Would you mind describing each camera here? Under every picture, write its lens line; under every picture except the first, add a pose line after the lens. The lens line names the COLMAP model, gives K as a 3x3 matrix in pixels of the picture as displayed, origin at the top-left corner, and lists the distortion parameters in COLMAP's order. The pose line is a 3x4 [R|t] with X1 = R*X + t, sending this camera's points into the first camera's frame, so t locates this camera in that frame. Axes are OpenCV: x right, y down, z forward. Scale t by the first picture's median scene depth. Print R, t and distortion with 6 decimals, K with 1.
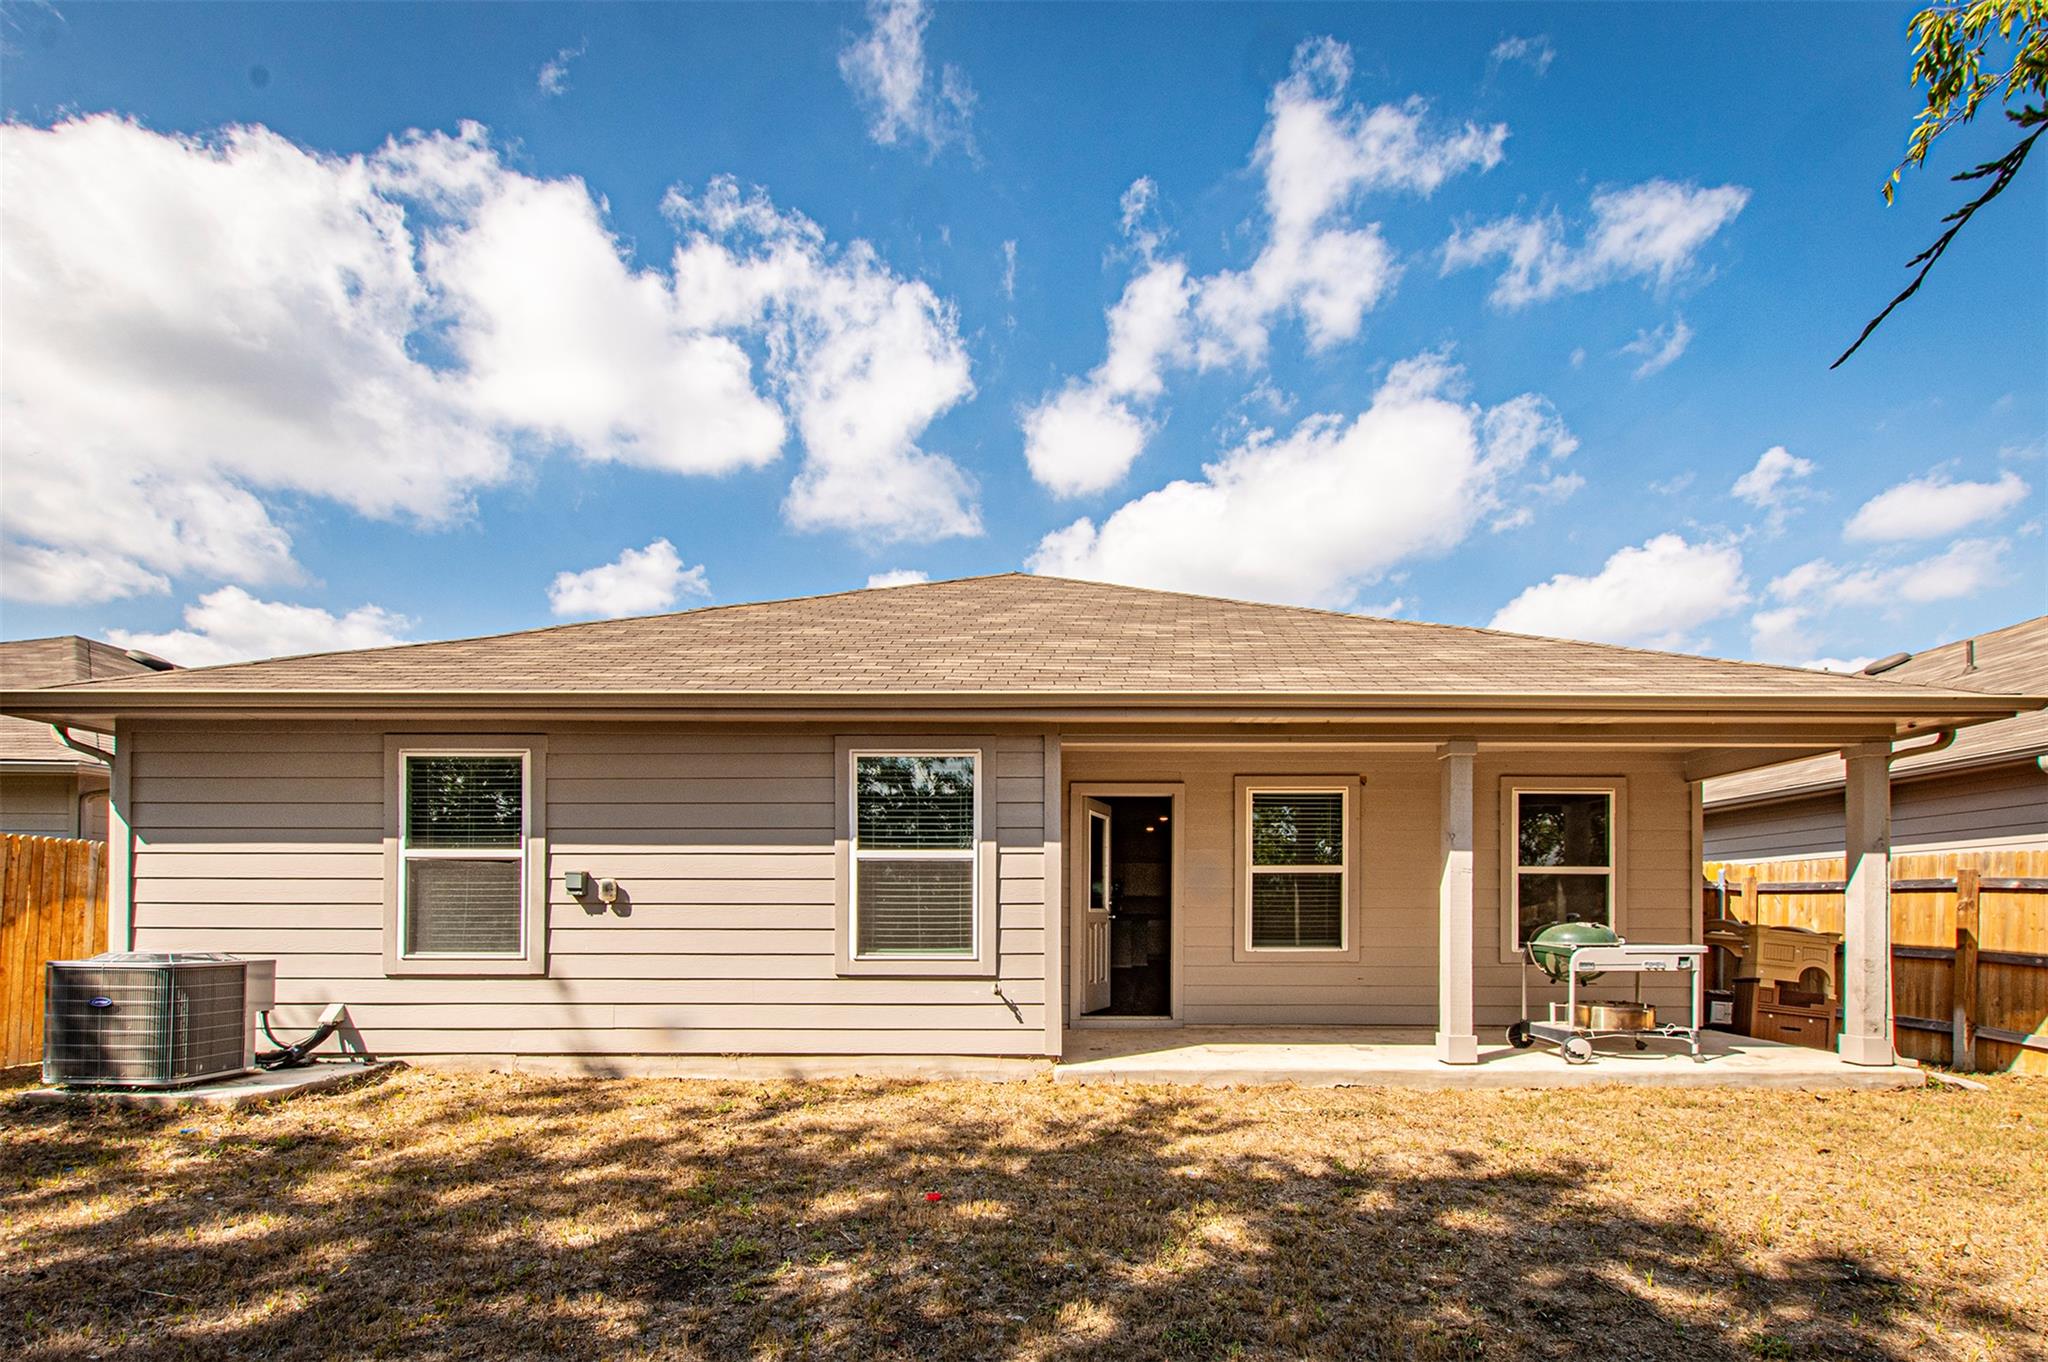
lens RADIAL K [[934.9, 0, 1032.0], [0, 934.9, 911.6], [0, 0, 1]] dist [0.010618, -0.000369]
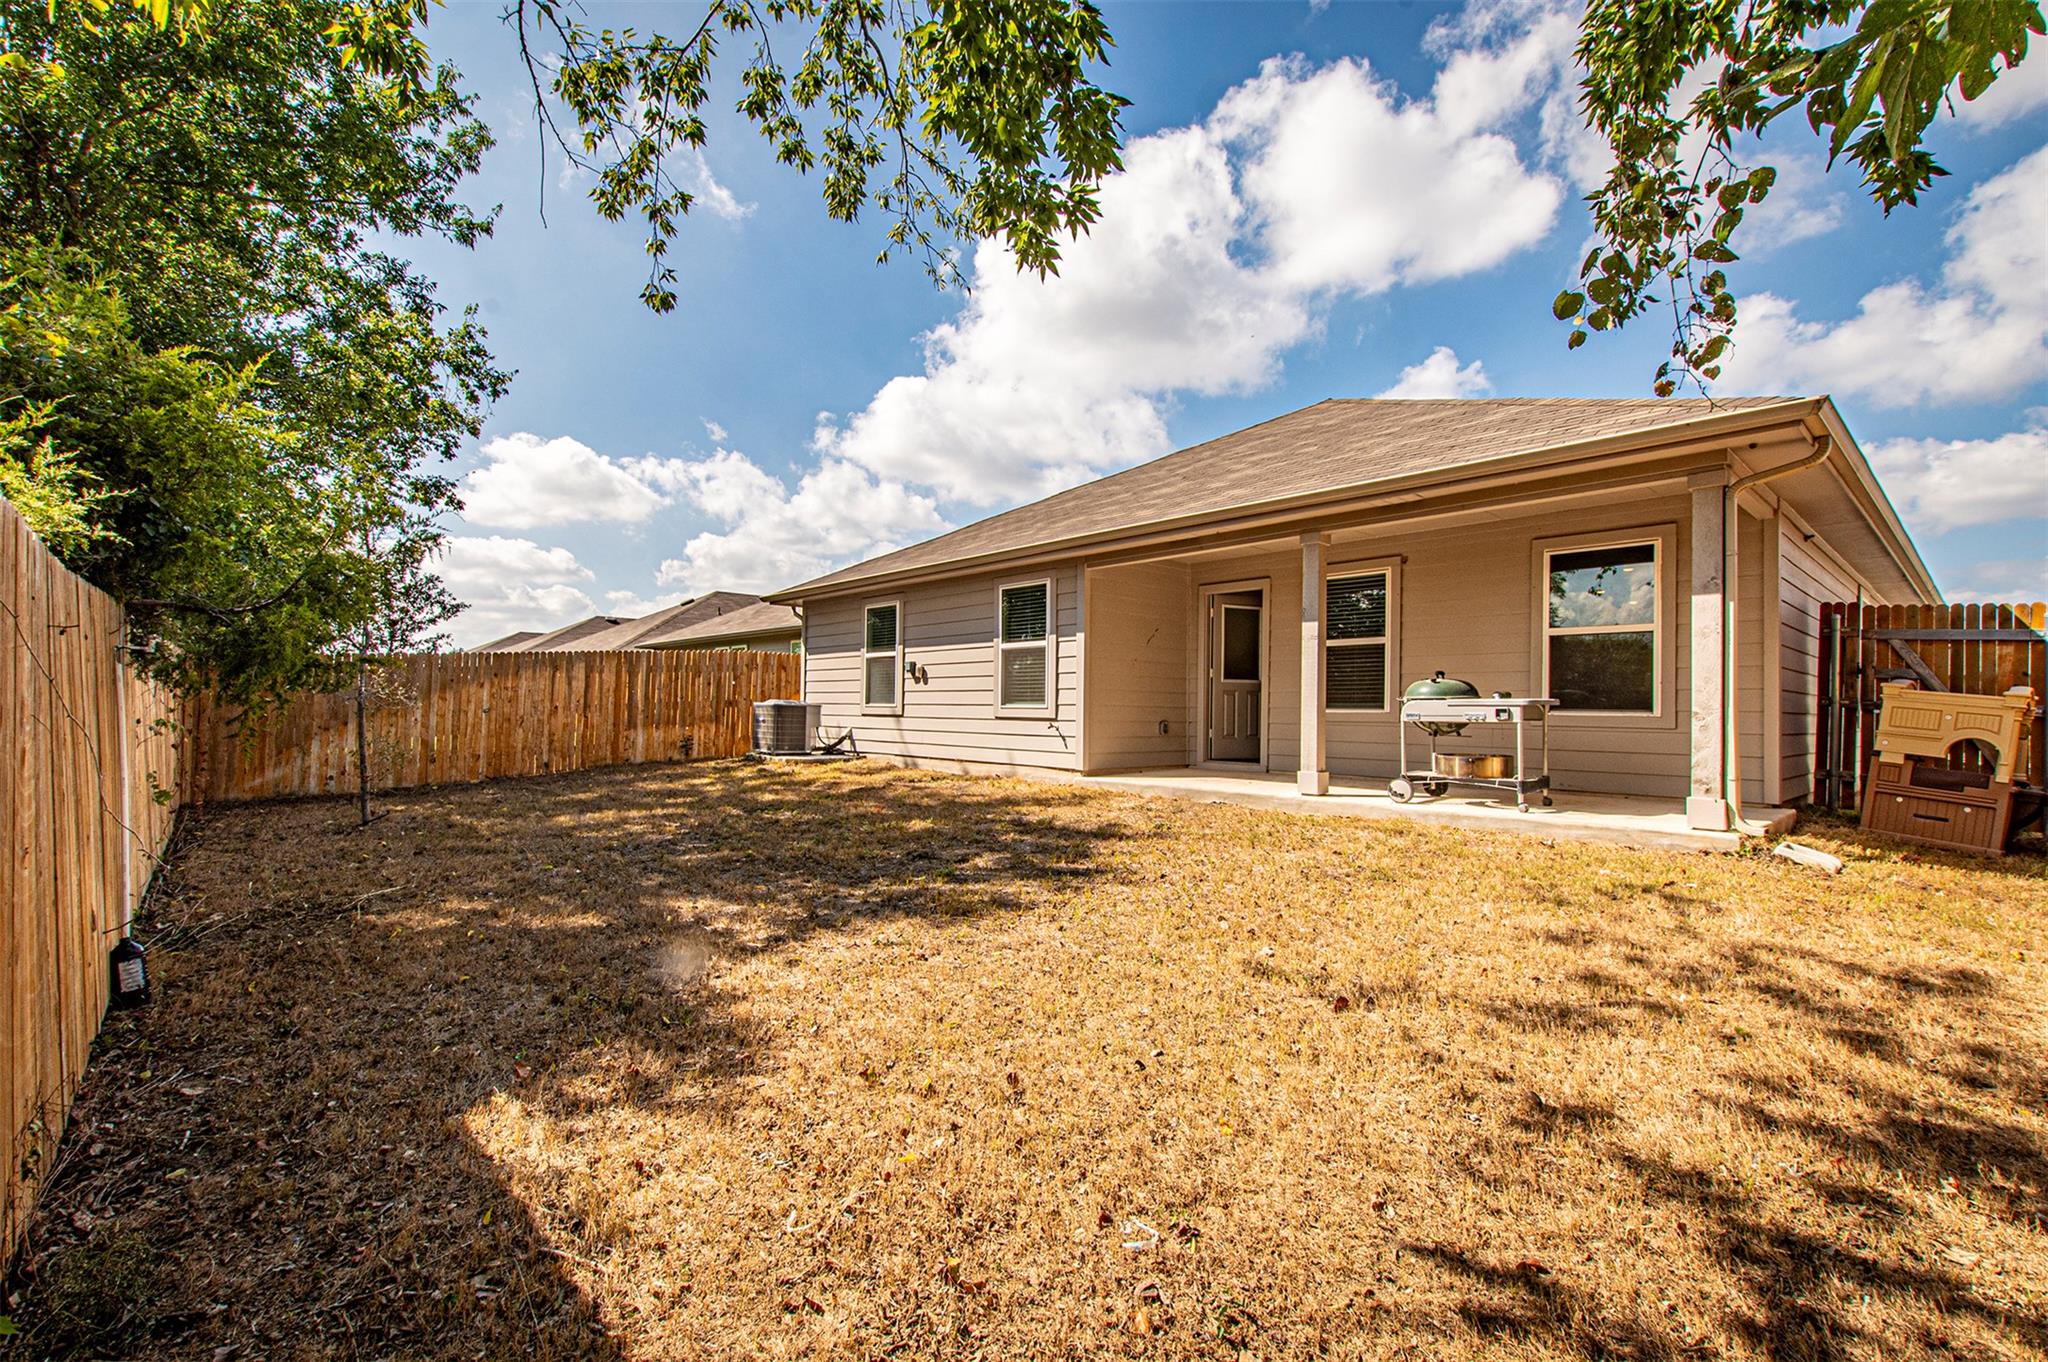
lens RADIAL K [[891.7, 0, 1024.0], [0, 891.7, 681.0], [0, 0, 1]] dist [-0.000720, -0.000256]
pose [[0.678265, -0.014276, -0.734679, 0.992583], [-0.005572, 0.999683, -0.024569, 0.040414], [0.734796, 0.020757, 0.677970, -0.067126]]
